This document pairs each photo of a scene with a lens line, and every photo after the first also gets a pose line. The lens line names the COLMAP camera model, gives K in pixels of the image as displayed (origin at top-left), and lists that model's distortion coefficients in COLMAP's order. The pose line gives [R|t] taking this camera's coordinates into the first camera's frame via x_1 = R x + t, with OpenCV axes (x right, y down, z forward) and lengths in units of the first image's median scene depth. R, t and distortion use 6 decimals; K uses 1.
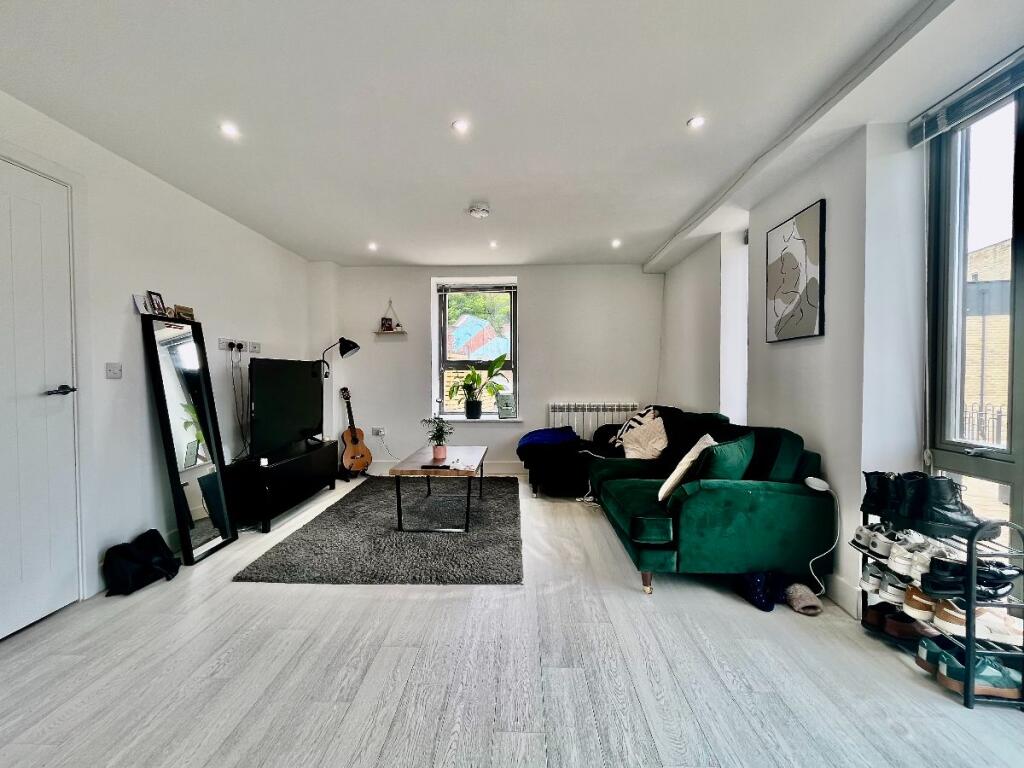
lens RADIAL K [[424.7, 0, 496.0], [0, 424.7, 382.5], [0, 0, 1]] dist [0.000192, -0.000009]
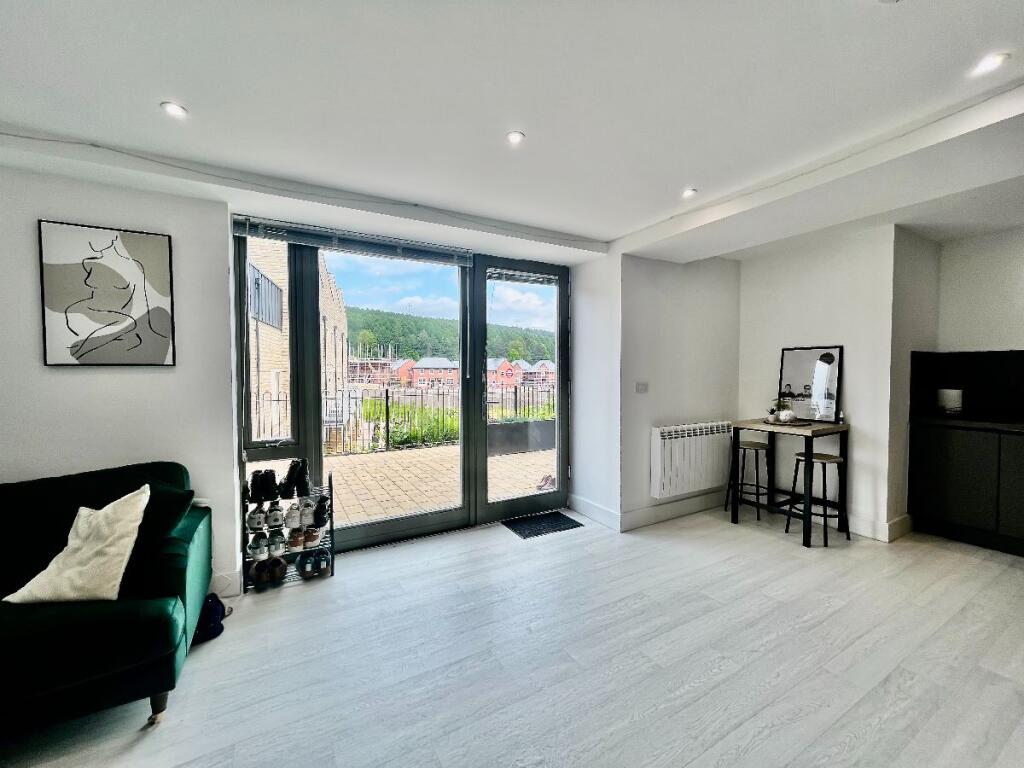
lens RADIAL K [[414.1, 0, 511.5], [0, 414.1, 381.8], [0, 0, 1]] dist [-0.000738, -0.000482]
pose [[-0.557088, -0.013876, 0.830338, -0.603366], [0.024299, 0.999160, 0.033000, -0.092750], [-0.830098, 0.038560, -0.556283, 0.968105]]
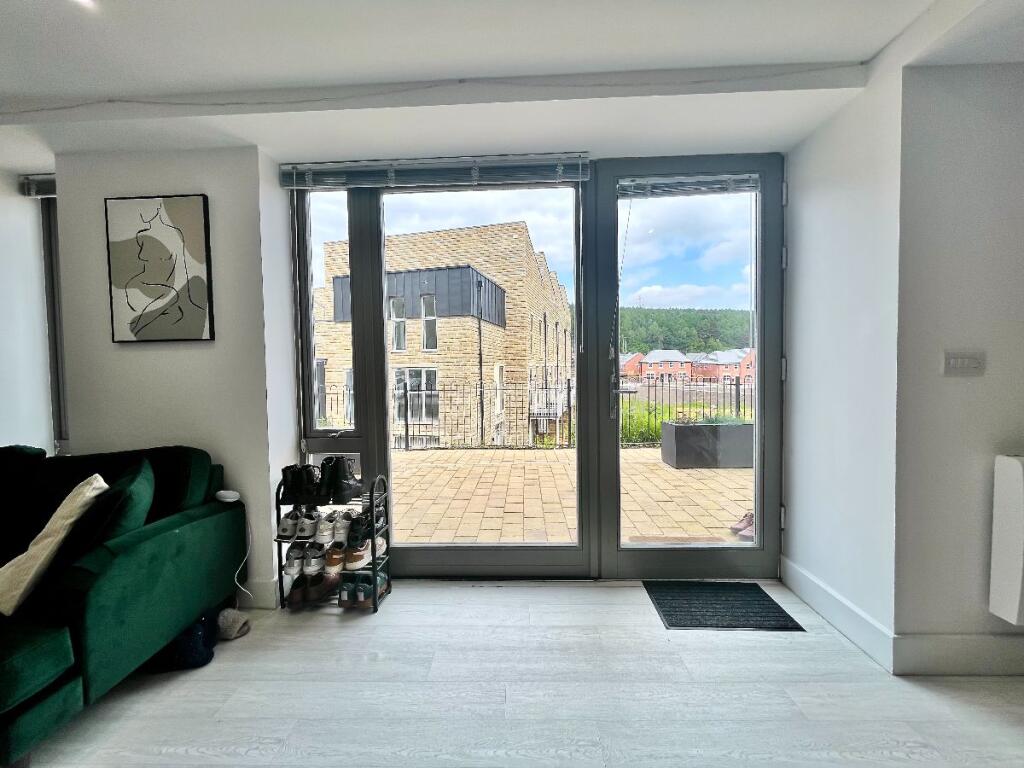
lens RADIAL K [[414.1, 0, 511.5], [0, 414.1, 381.8], [0, 0, 1]] dist [-0.000738, -0.000482]
pose [[-0.039722, -0.023559, 0.998933, -0.199454], [0.040501, 0.998862, 0.025168, -0.016154], [-0.998390, 0.041458, -0.038723, 0.413680]]
